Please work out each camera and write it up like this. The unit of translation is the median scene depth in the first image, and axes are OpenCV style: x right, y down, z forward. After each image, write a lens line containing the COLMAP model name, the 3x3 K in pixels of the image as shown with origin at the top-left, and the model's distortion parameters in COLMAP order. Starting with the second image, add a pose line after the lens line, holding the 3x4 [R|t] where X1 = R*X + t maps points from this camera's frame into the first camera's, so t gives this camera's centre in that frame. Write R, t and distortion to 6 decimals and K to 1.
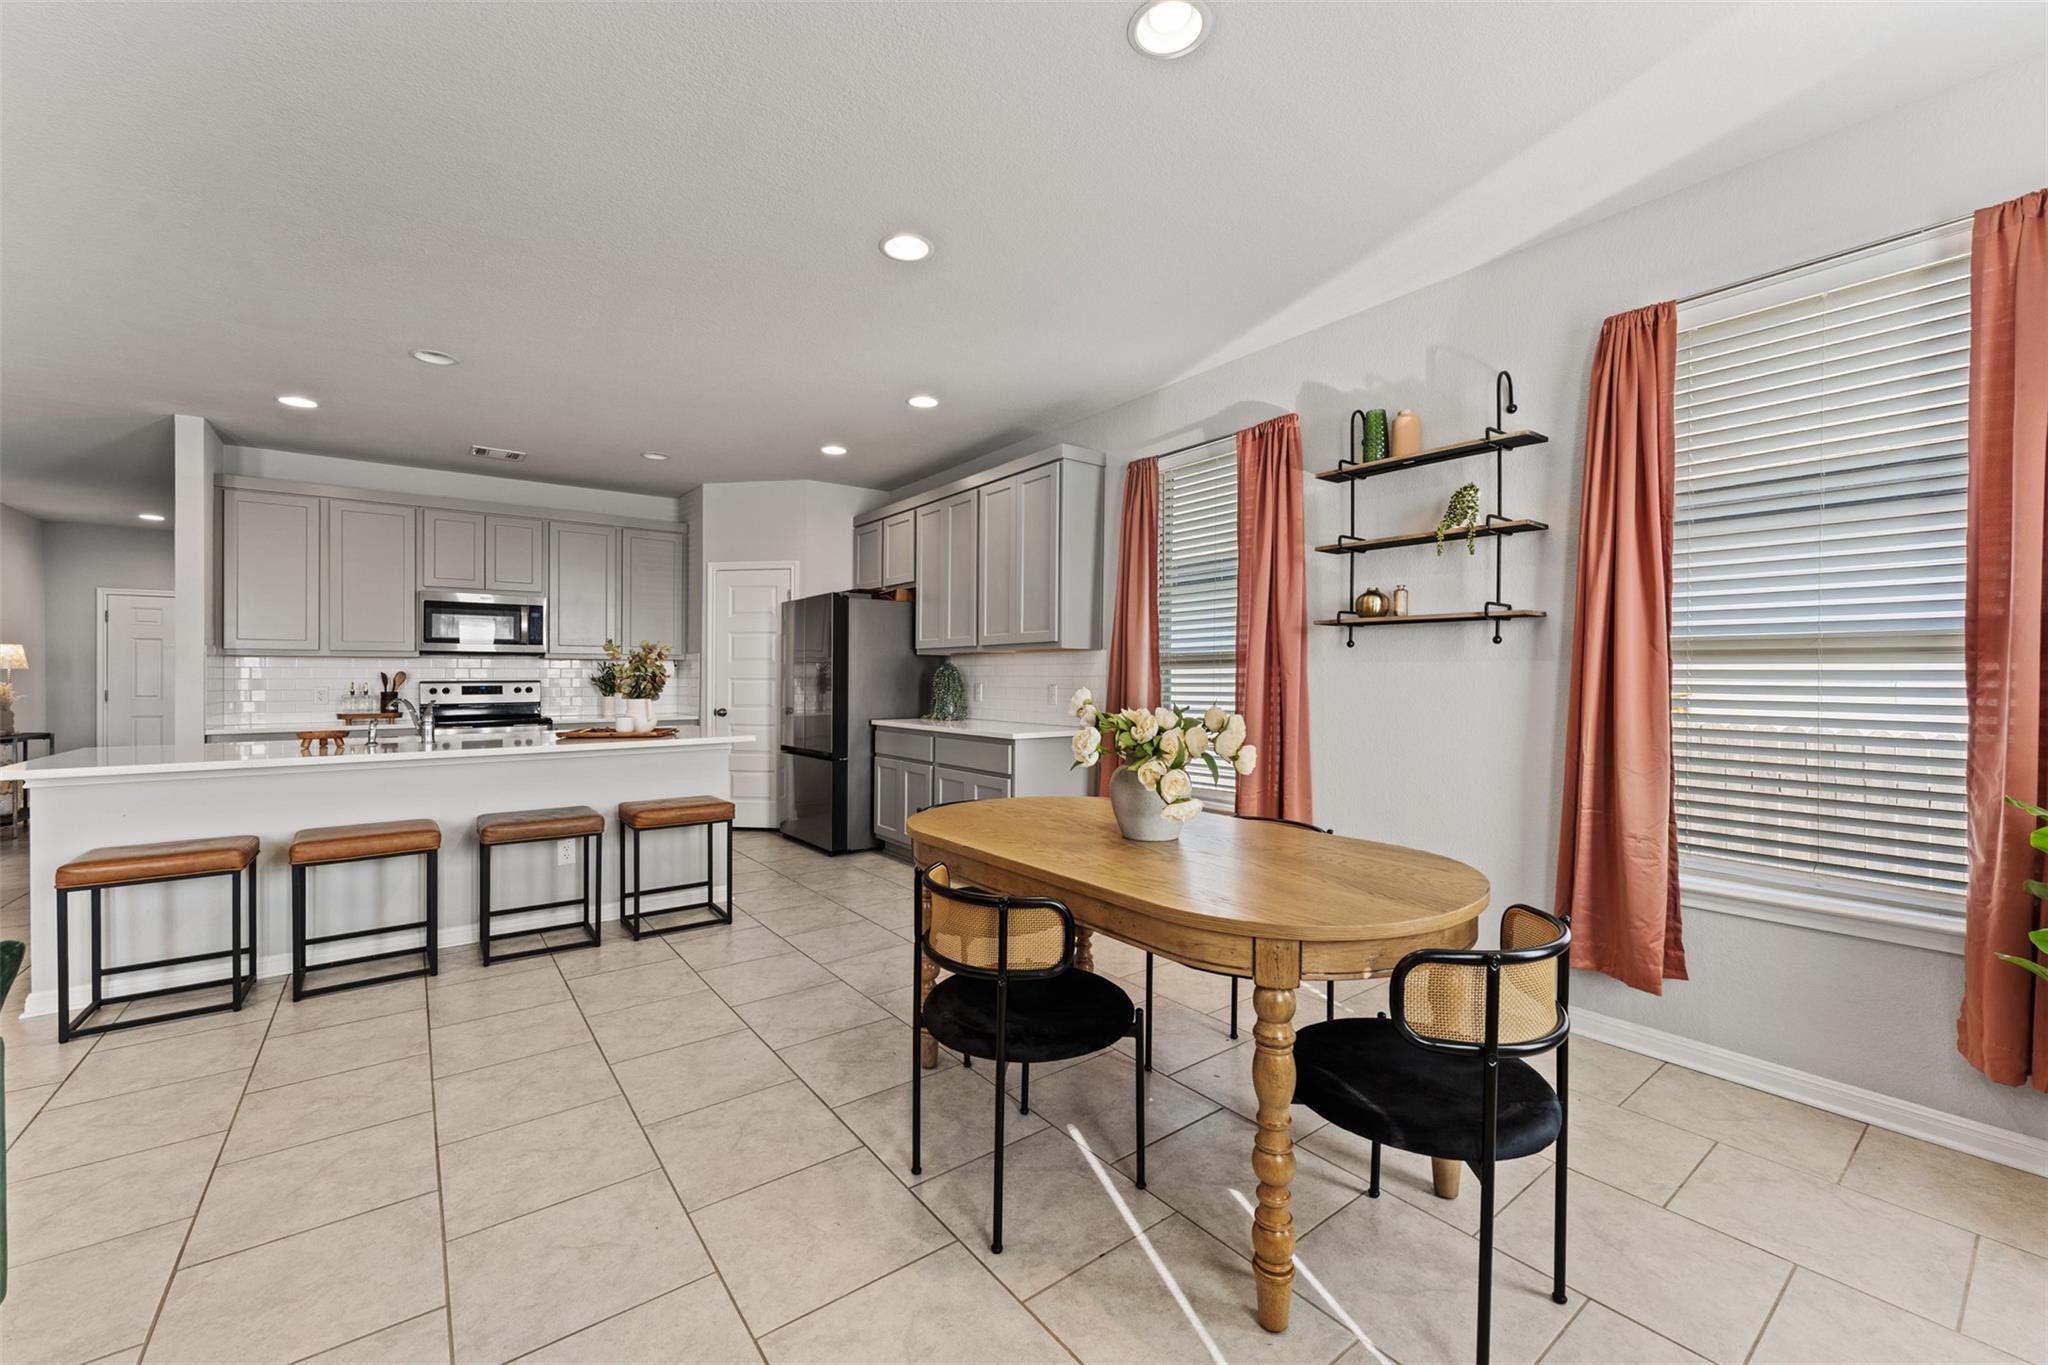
lens RADIAL K [[827.7, 0, 1014.1], [0, 827.7, 667.0], [0, 0, 1]] dist [0.002059, 0.000244]
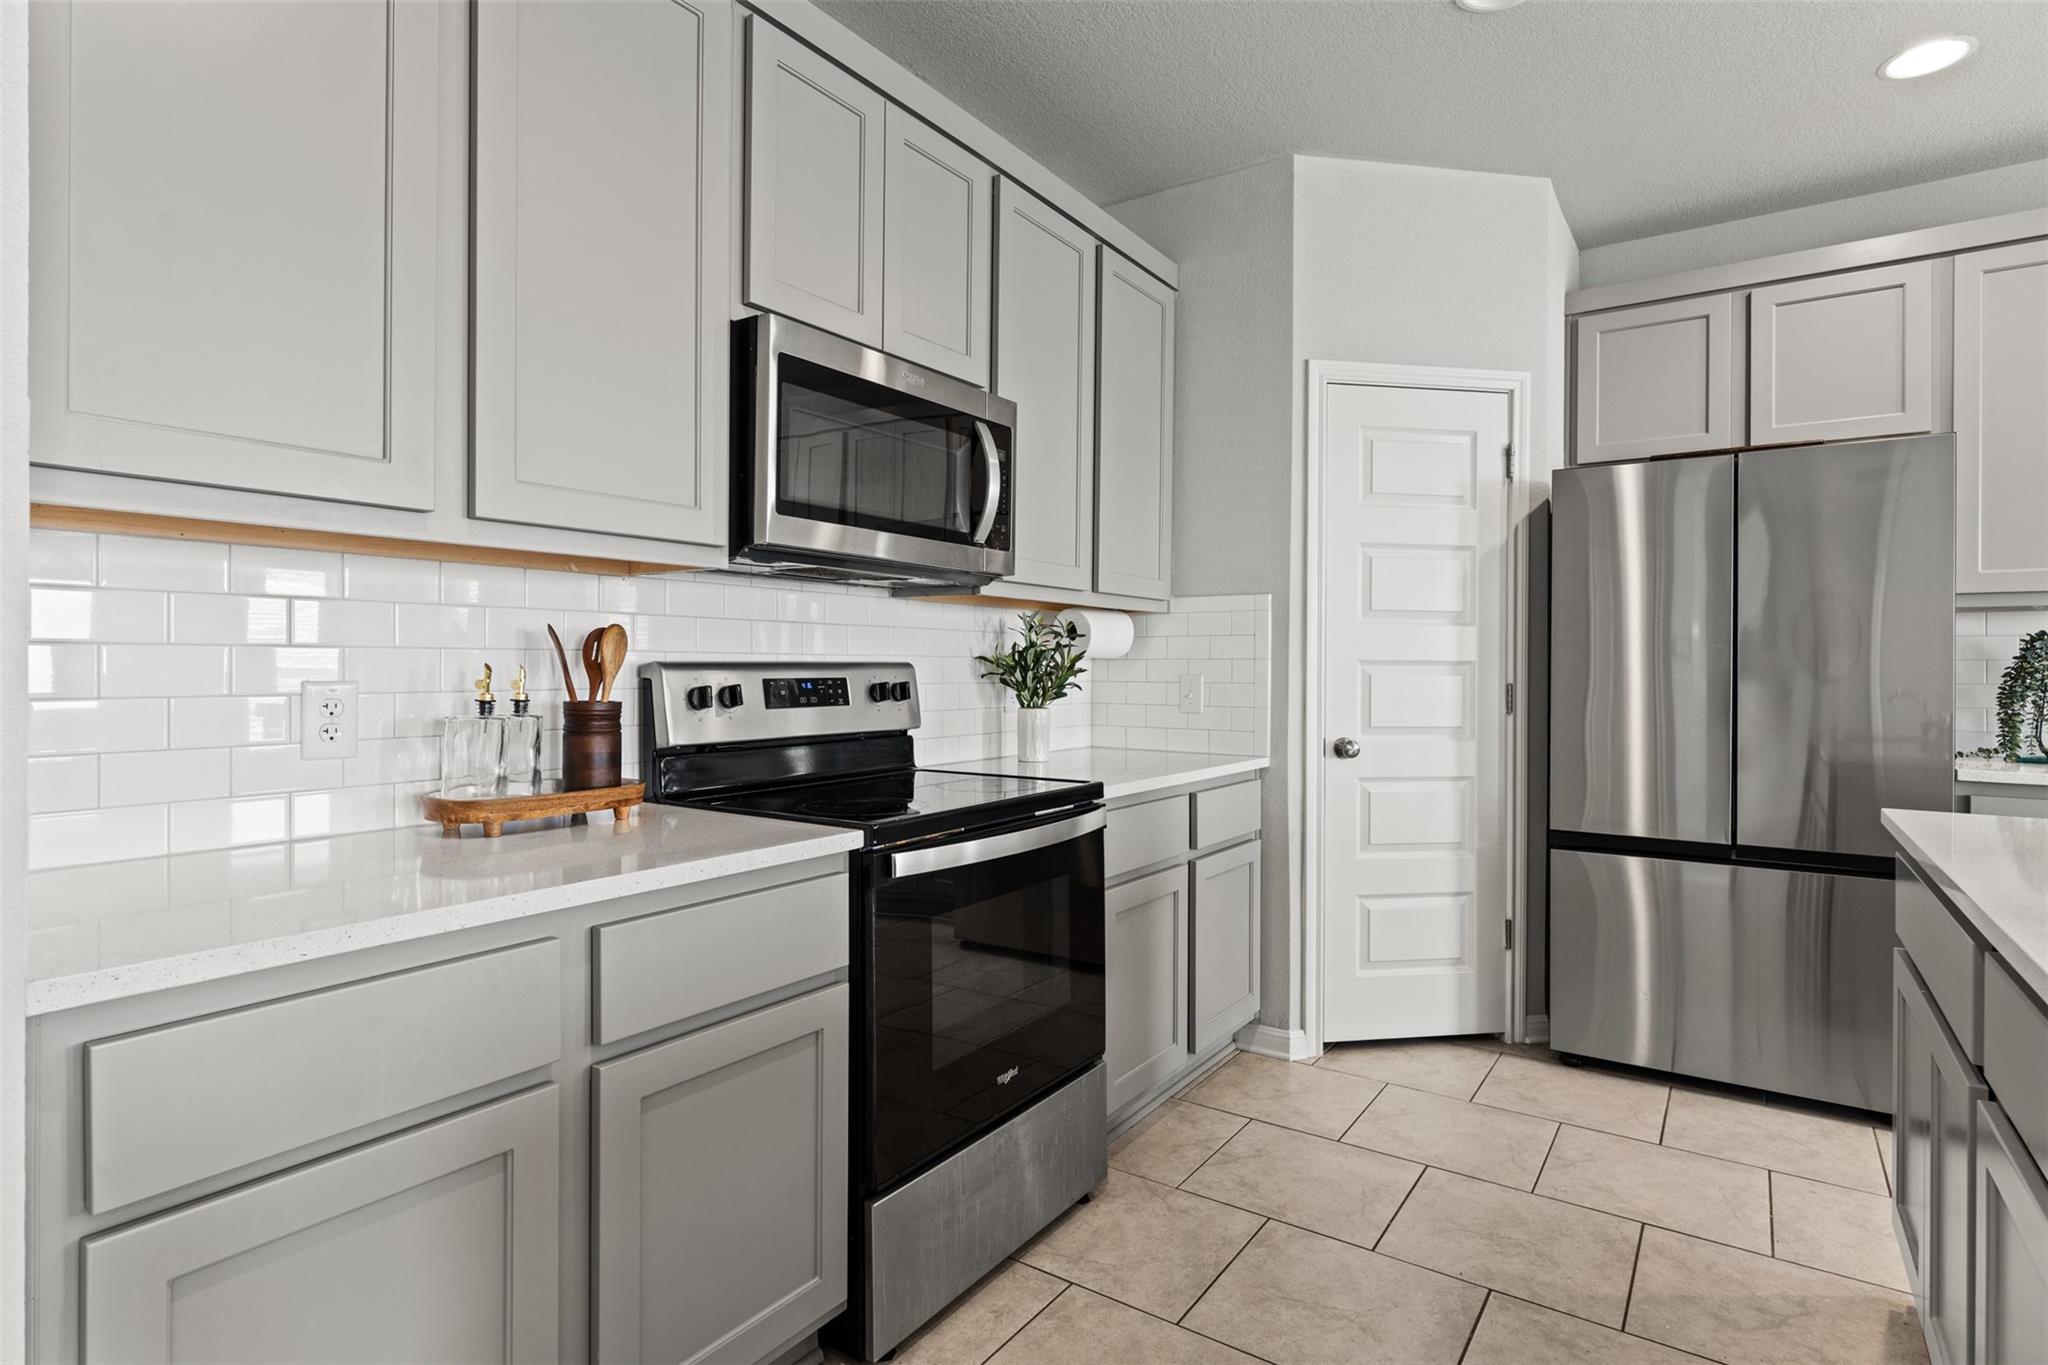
lens RADIAL K [[1033.8, 0, 1022.8], [0, 1033.8, 668.4], [0, 0, 1]] dist [-0.001968, 0.000345]
pose [[0.949397, 0.005080, 0.314038, -0.786509], [-0.009979, 0.999852, 0.013995, 0.014554], [-0.313920, -0.016420, 0.949307, 0.705179]]
